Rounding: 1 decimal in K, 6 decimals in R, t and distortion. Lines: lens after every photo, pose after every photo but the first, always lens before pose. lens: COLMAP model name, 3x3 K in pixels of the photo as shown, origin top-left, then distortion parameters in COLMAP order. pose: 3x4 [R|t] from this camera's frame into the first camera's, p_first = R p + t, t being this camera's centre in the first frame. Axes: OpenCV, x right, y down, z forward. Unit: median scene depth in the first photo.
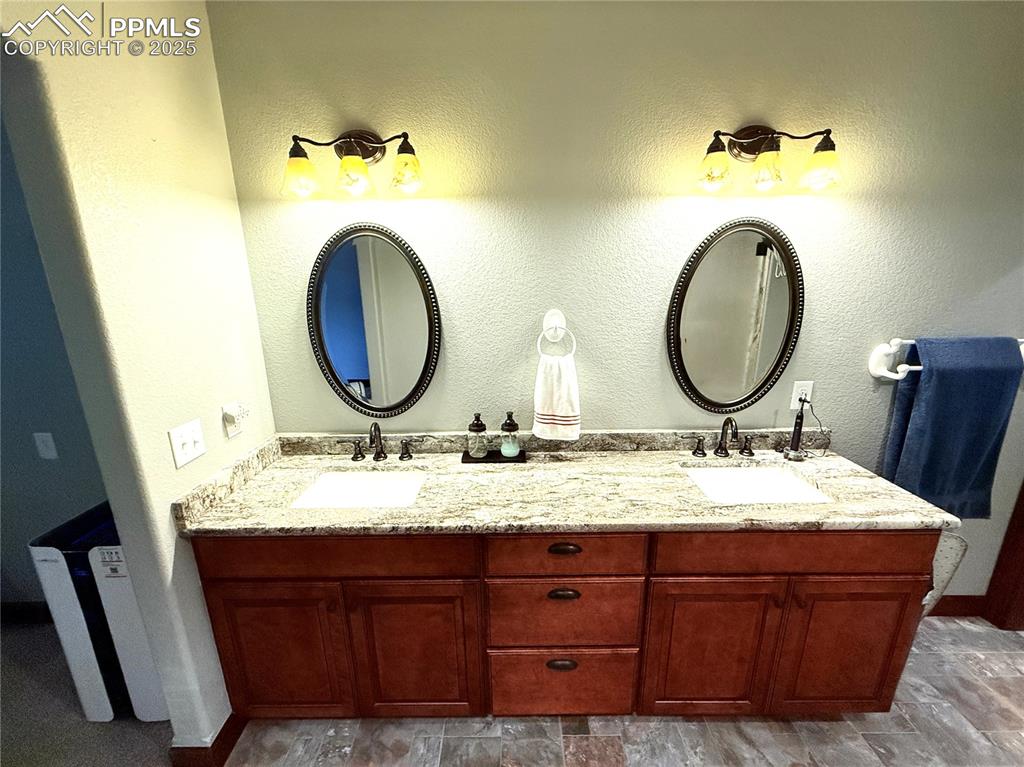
lens RADIAL K [[406.3, 0, 511.0], [0, 406.3, 386.7], [0, 0, 1]] dist [0.000889, -0.000525]
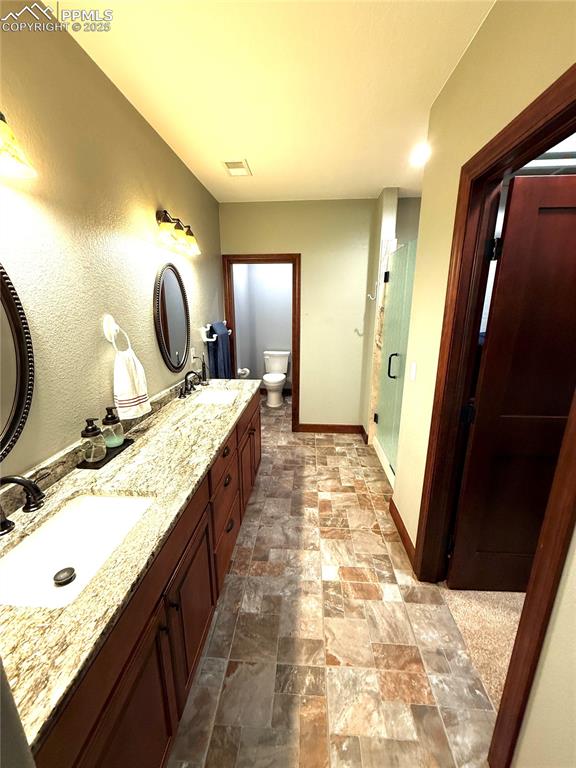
lens RADIAL K [[304.7, 0, 287.4], [0, 304.7, 384.6], [0, 0, 1]] dist [0.000889, -0.000525]
pose [[0.067584, -0.241620, 0.968015, -0.779418], [0.251632, 0.942996, 0.217807, -0.057010], [-0.965460, 0.228863, 0.124531, 0.413284]]
